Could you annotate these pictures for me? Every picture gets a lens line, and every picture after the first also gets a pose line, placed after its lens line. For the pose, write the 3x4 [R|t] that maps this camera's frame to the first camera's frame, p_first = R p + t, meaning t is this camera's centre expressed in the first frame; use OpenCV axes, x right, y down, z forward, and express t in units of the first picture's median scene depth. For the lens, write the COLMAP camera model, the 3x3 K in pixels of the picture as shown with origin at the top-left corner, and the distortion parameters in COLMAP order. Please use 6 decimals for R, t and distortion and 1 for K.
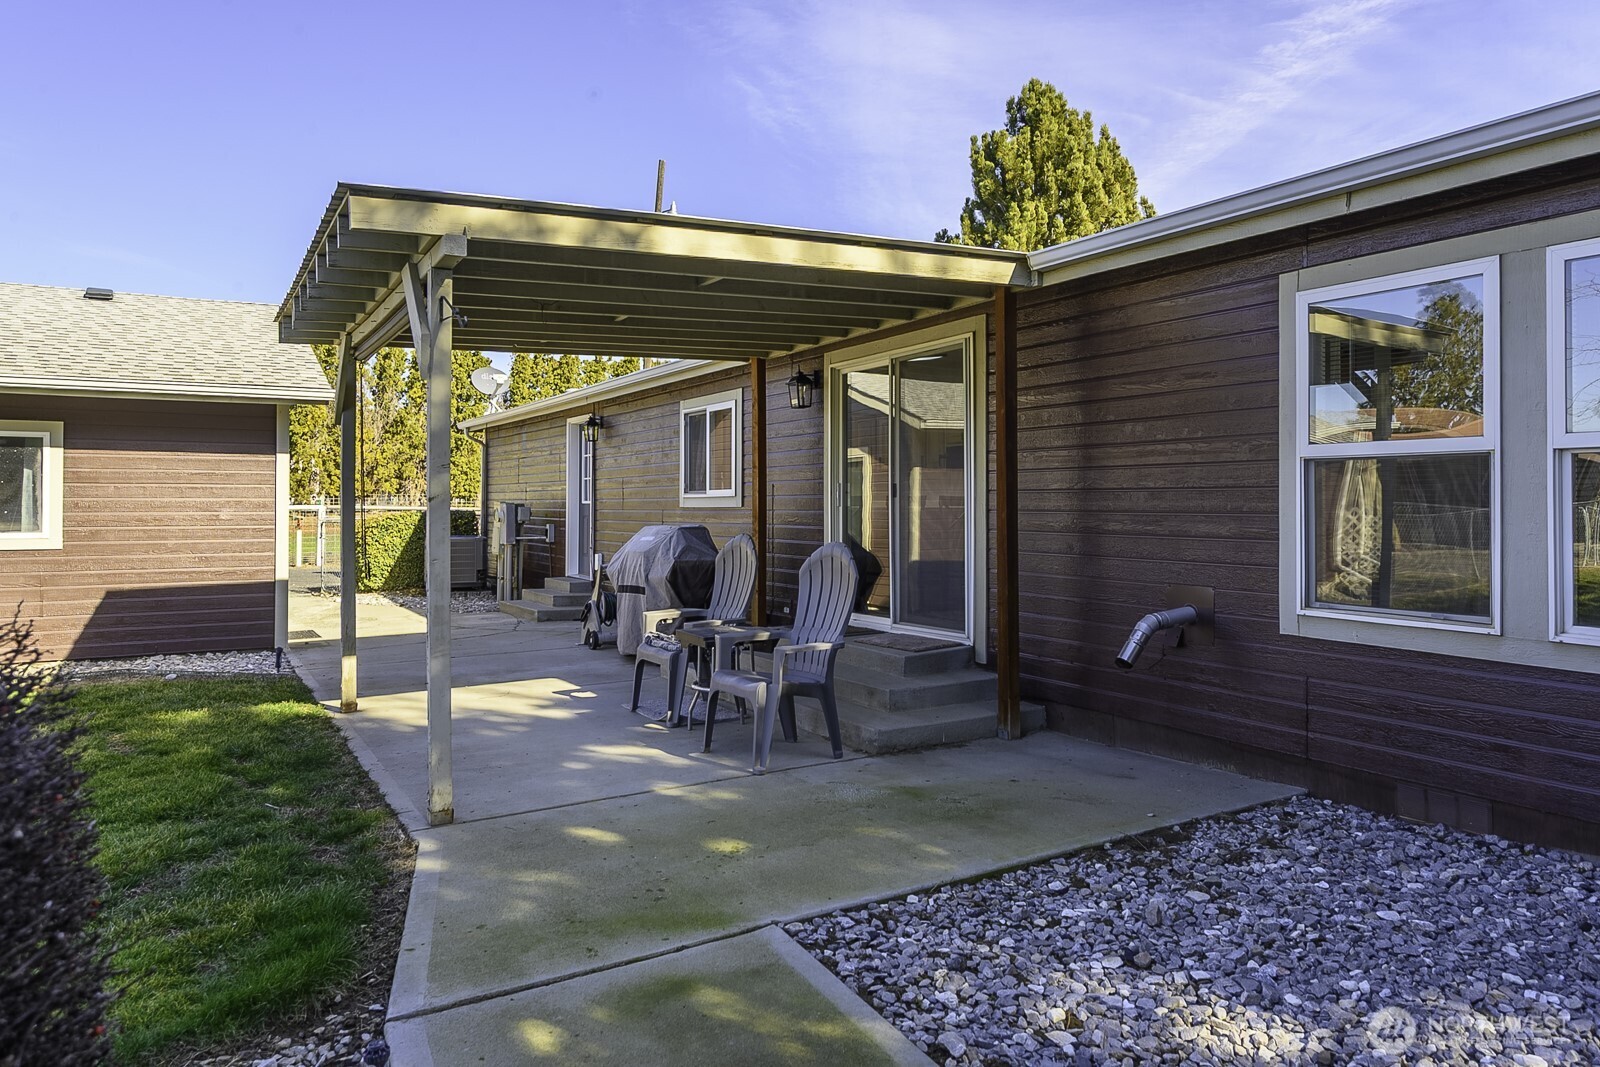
lens RADIAL K [[1092.8, 0, 800.0], [0, 1092.8, 533.5], [0, 0, 1]] dist [0.005385, 0.004059]
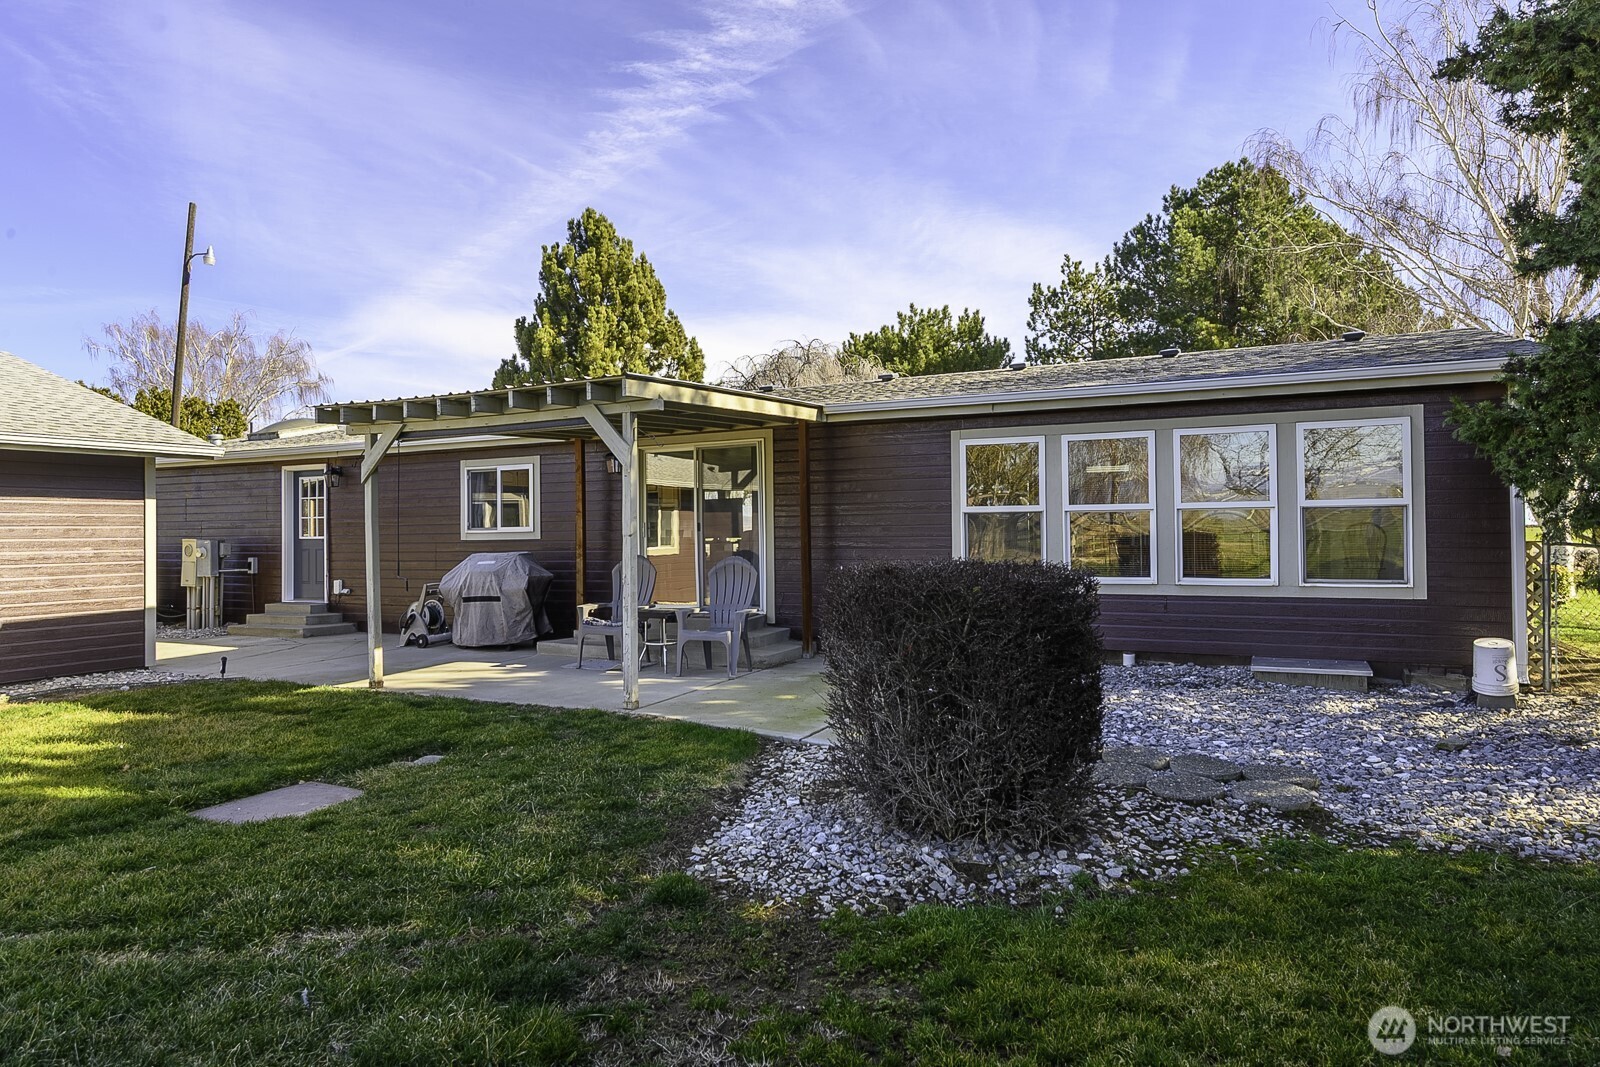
lens RADIAL K [[1032.2, 0, 800.0], [0, 1032.2, 533.5], [0, 0, 1]] dist [-0.004899, -0.003474]
pose [[0.829298, -0.012357, 0.558671, -0.522842], [0.027477, 0.999448, -0.018680, 0.003237], [-0.558131, 0.030842, 0.829179, -0.301366]]
